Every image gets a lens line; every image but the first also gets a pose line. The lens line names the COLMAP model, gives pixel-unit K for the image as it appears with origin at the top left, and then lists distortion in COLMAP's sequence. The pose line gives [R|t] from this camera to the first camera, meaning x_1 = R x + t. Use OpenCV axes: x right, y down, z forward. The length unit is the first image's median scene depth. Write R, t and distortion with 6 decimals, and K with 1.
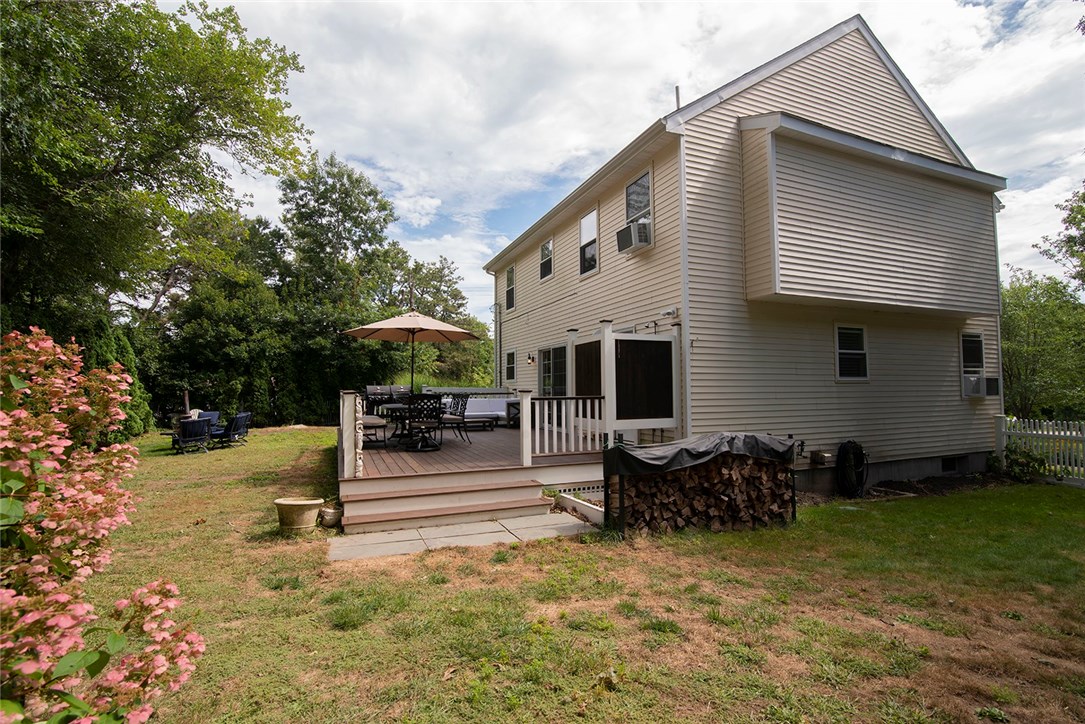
lens RADIAL K [[496.1, 0, 539.0], [0, 496.1, 365.2], [0, 0, 1]] dist [-0.021183, 0.000944]
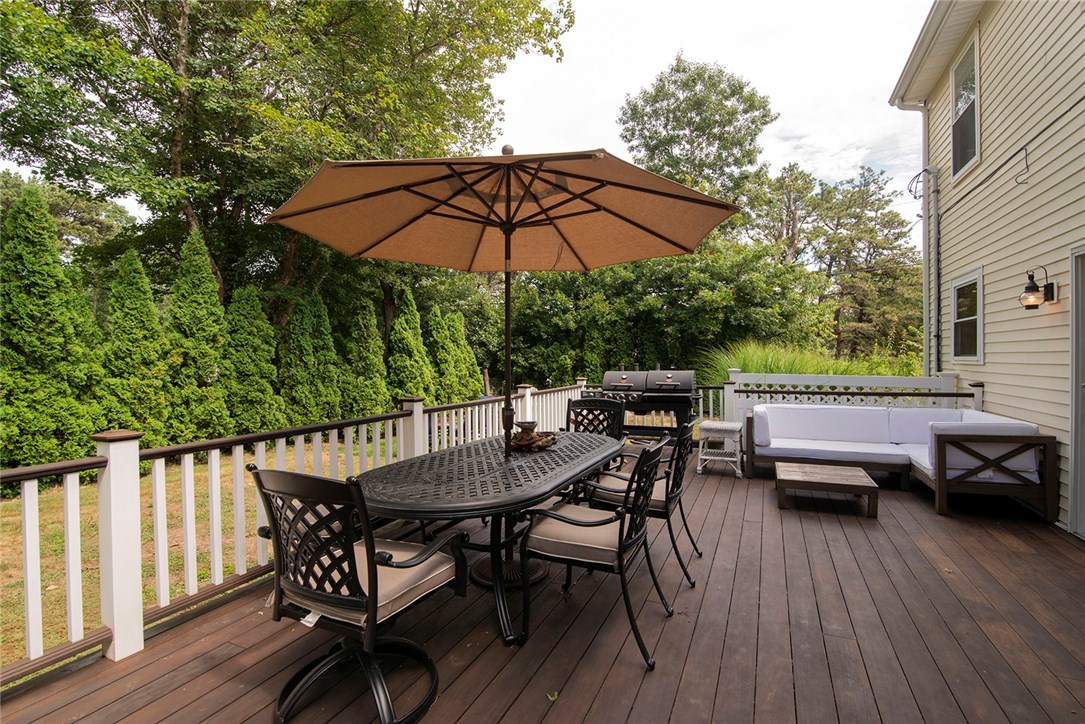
lens RADIAL K [[496.1, 0, 550.2], [0, 496.1, 362.1], [0, 0, 1]] dist [-0.021183, 0.000944]
pose [[0.688812, 0.005850, -0.724916, -0.004084], [0.038352, 0.998273, 0.044498, 0.003692], [0.723924, -0.058452, 0.687399, 0.363520]]
